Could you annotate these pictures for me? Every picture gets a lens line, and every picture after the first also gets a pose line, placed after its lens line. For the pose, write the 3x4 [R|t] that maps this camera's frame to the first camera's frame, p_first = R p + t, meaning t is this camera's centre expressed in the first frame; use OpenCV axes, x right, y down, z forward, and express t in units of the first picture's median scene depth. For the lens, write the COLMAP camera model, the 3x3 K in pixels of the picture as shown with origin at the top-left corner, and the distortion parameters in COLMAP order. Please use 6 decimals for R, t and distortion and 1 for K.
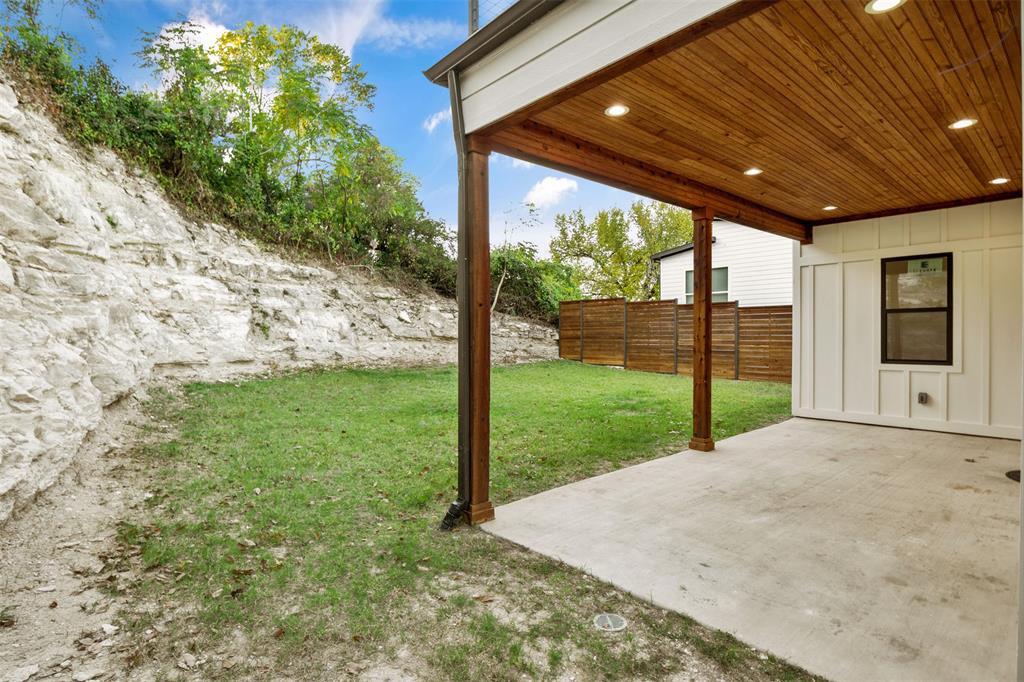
lens RADIAL K [[518.9, 0, 508.7], [0, 518.9, 339.9], [0, 0, 1]] dist [-0.005342, -0.001795]
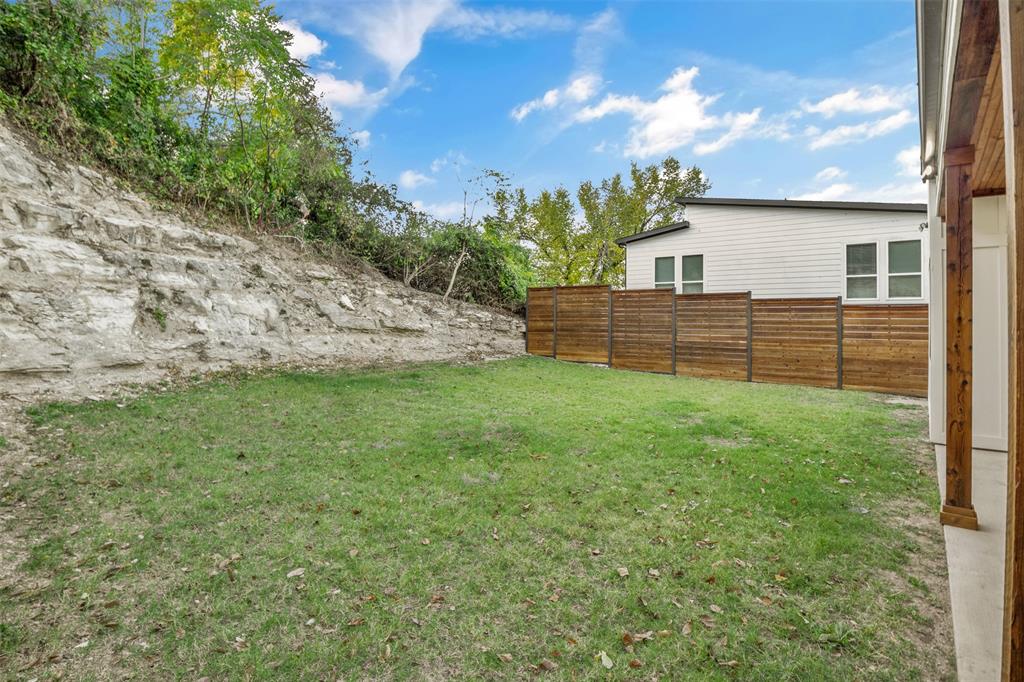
lens RADIAL K [[529.6, 0, 504.8], [0, 529.6, 309.0], [0, 0, 1]] dist [-0.001064, -0.001889]
pose [[0.983999, 0.016221, 0.177434, -0.125781], [-0.010274, 0.999356, -0.034383, -0.010704], [-0.177877, 0.032010, 0.983532, 0.192096]]
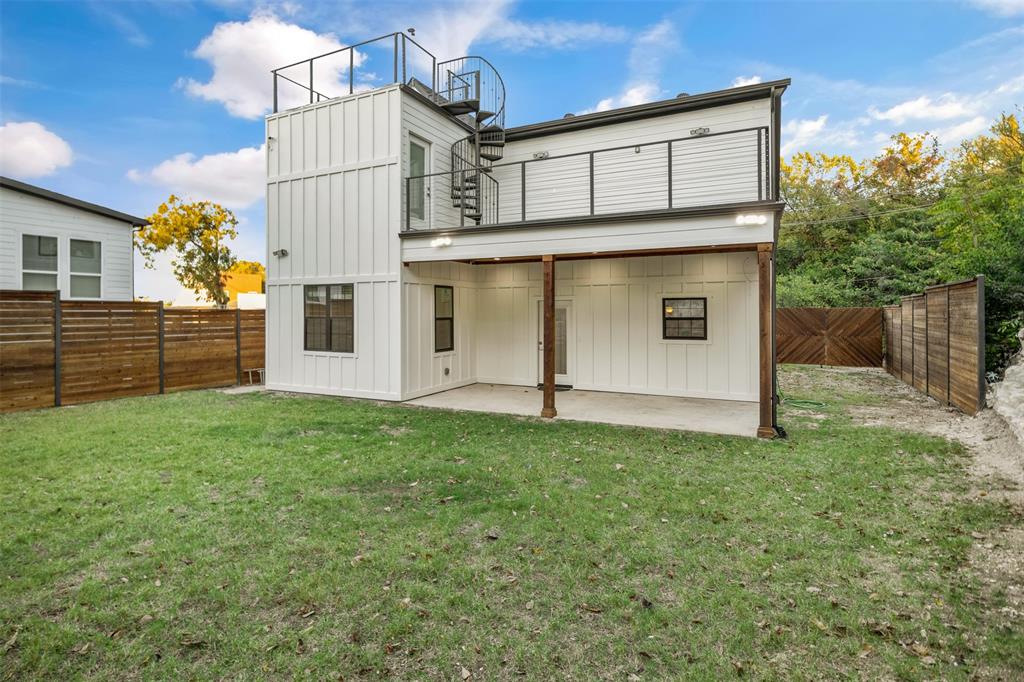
lens RADIAL K [[517.5, 0, 507.9], [0, 517.5, 314.3], [0, 0, 1]] dist [-0.007479, 0.000191]
pose [[-0.373017, 0.001943, 0.927822, -0.404399], [0.016442, 0.999855, 0.004516, -0.037216], [-0.927679, 0.016939, -0.372995, 0.701127]]
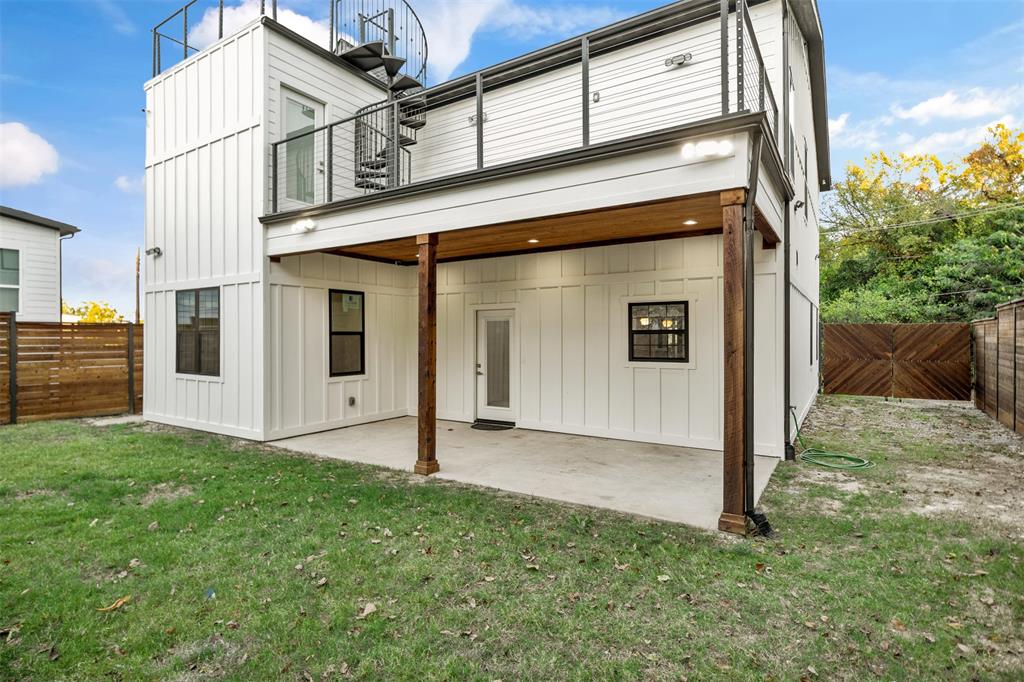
lens RADIAL K [[518.9, 0, 508.7], [0, 518.9, 339.9], [0, 0, 1]] dist [-0.005342, -0.001795]
pose [[-0.270209, -0.001297, 0.962801, -0.270824], [0.016000, 0.999855, 0.005837, -0.020604], [-0.962669, 0.016982, -0.270149, 0.472885]]
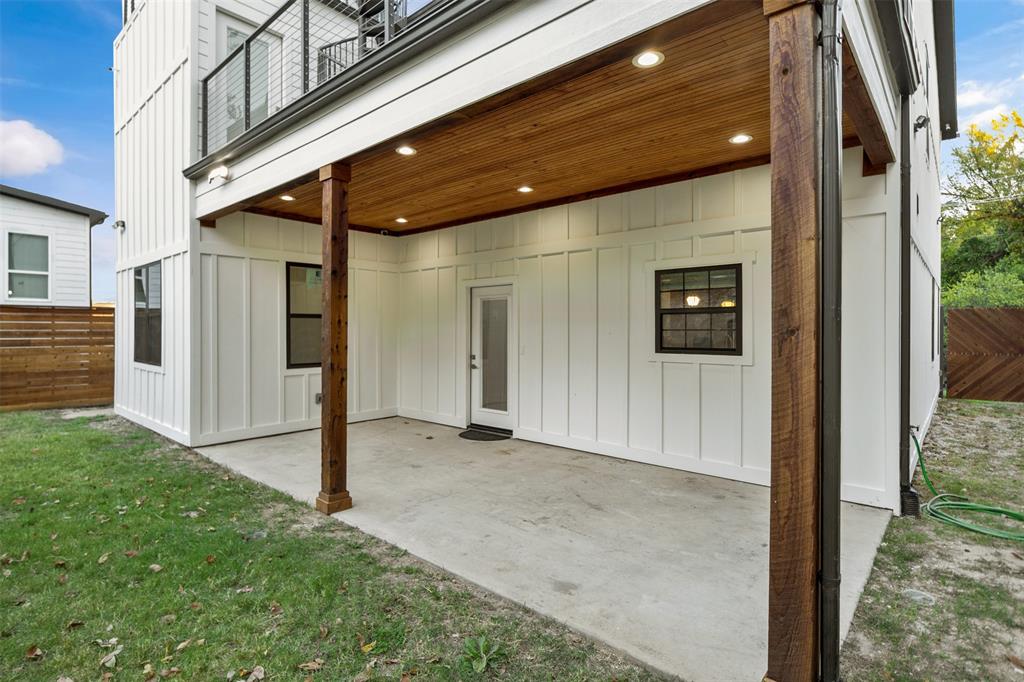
lens RADIAL K [[510.7, 0, 508.7], [0, 510.7, 332.6], [0, 0, 1]] dist [-0.007333, -0.001273]
pose [[-0.122066, -0.002432, 0.992519, -0.143329], [0.013344, 0.999903, 0.004092, -0.011062], [-0.992432, 0.013744, -0.122021, 0.359137]]
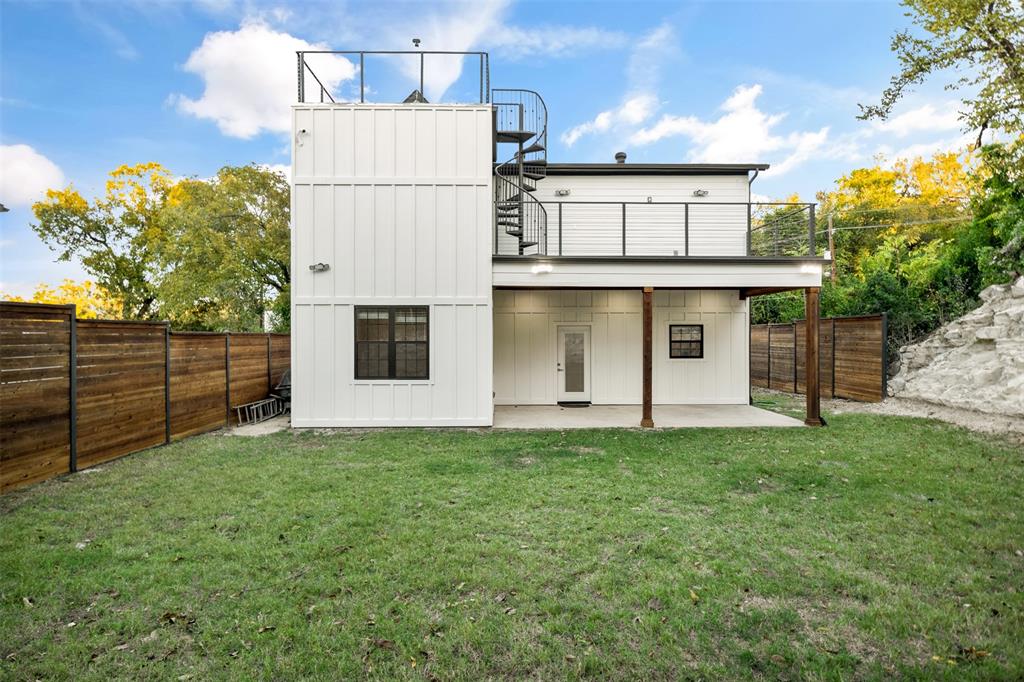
lens RADIAL K [[509.9, 0, 509.9], [0, 509.9, 335.1], [0, 0, 1]] dist [-0.006311, -0.001511]
pose [[-0.759892, 0.005321, 0.650028, -0.159090], [0.013212, 0.999886, 0.007260, -0.045669], [-0.649916, 0.014105, -0.759876, 1.087211]]
